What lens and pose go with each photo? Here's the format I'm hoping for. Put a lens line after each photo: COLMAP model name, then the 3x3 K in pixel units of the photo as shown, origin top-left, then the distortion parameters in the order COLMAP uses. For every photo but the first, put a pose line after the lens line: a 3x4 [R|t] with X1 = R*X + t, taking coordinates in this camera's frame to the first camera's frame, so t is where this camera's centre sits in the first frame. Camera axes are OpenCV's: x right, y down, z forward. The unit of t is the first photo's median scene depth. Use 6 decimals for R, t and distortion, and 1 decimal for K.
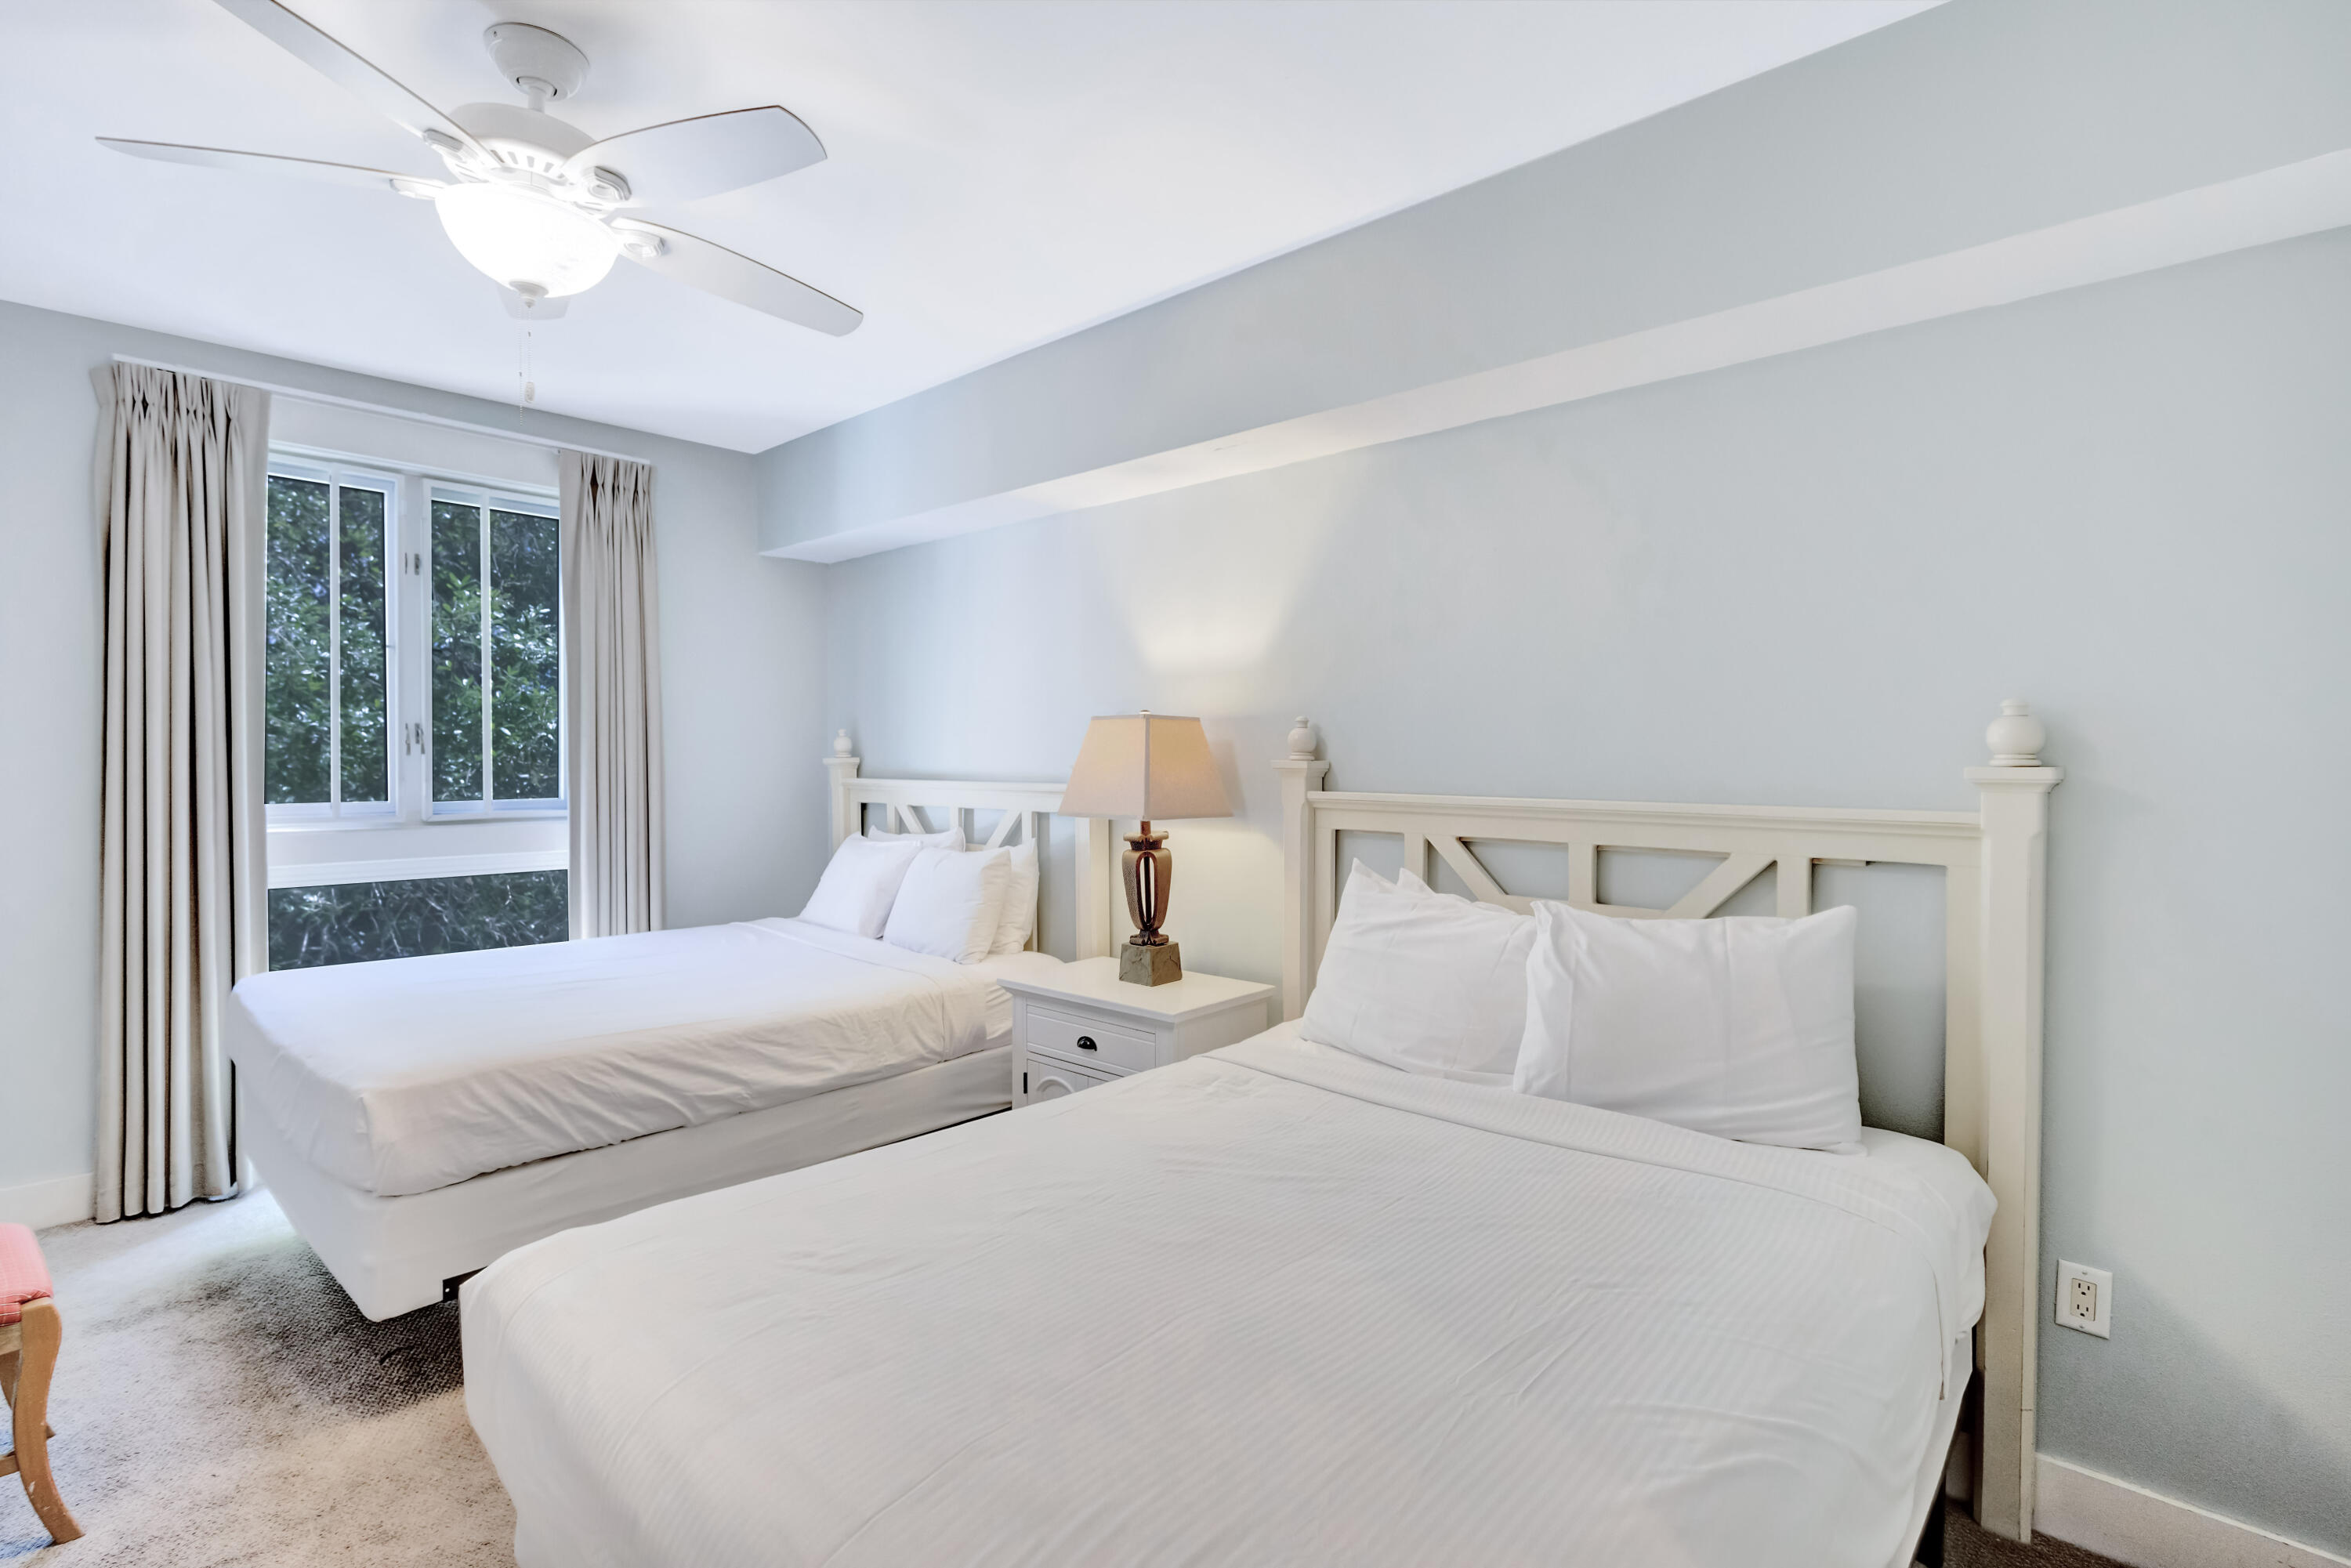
lens RADIAL K [[1127.1, 0, 1196.4], [0, 1127.1, 754.8], [0, 0, 1]] dist [-0.000749, -0.002371]
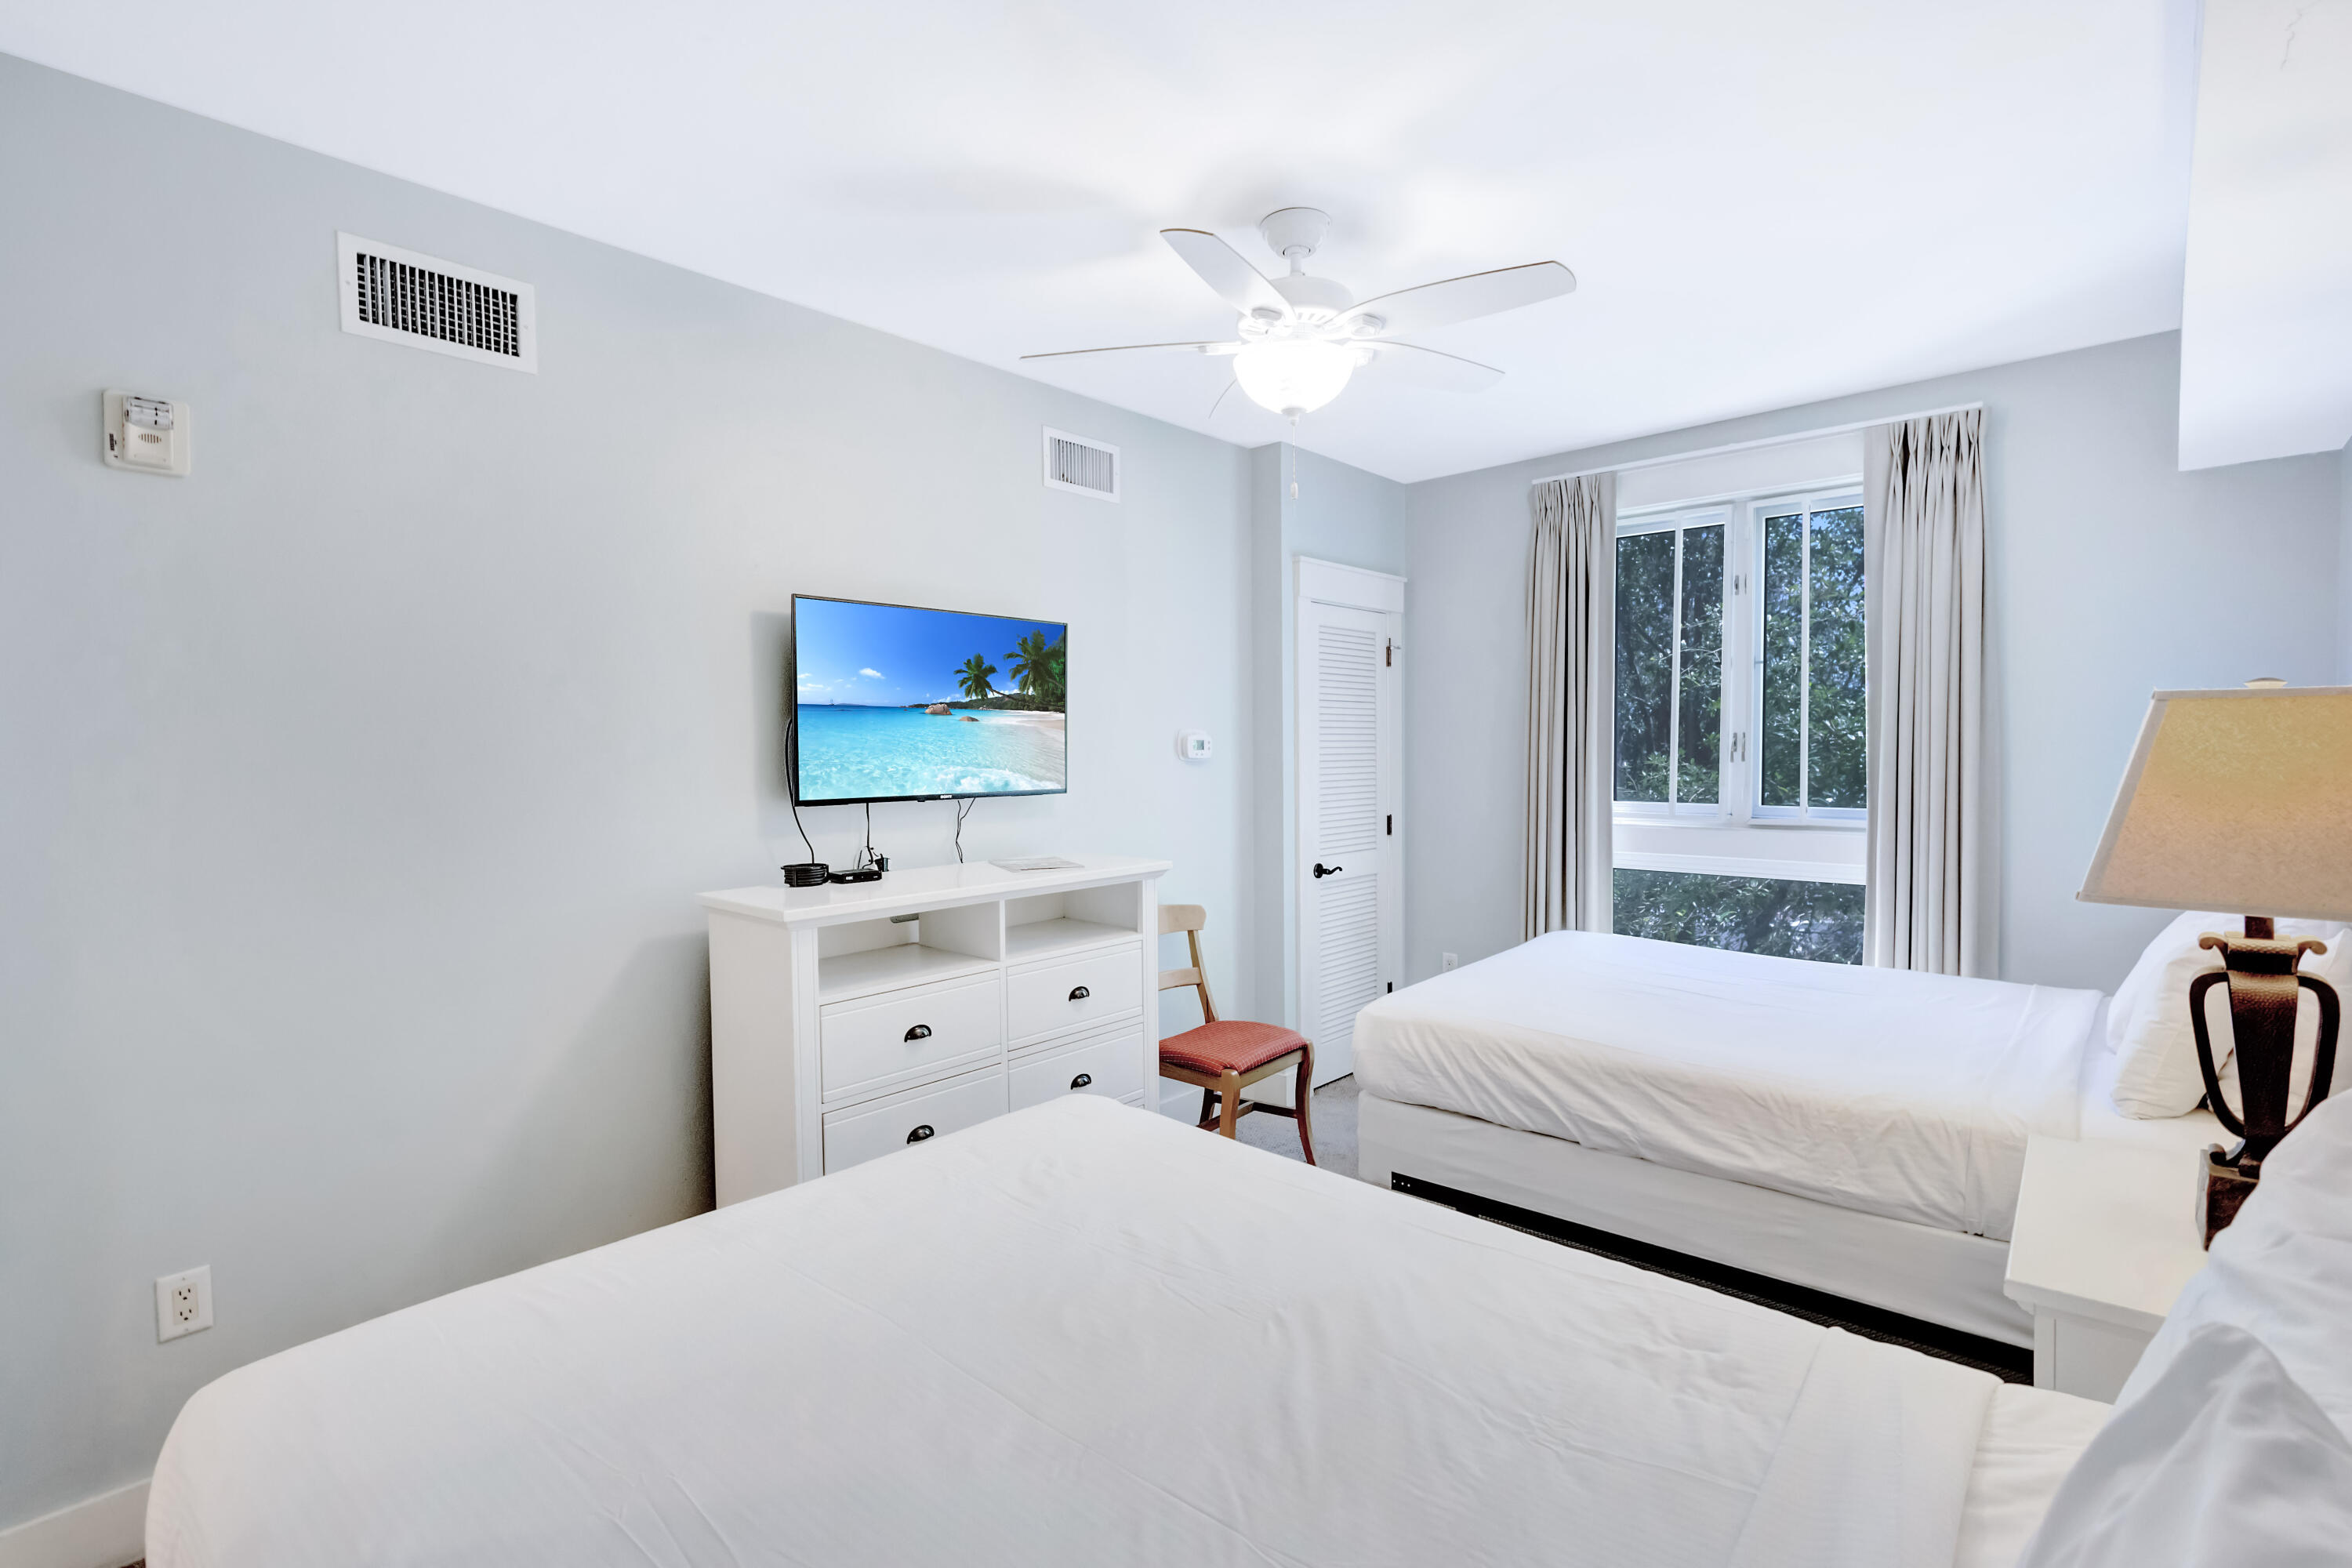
lens RADIAL K [[1127.6, 0, 1196.9], [0, 1127.6, 754.8], [0, 0, 1]] dist [-0.000749, -0.002371]
pose [[-0.029279, -0.002429, -0.999568, 0.430569], [0.006744, 0.999974, -0.002627, -0.007485], [0.999549, -0.006818, -0.029262, 0.555486]]
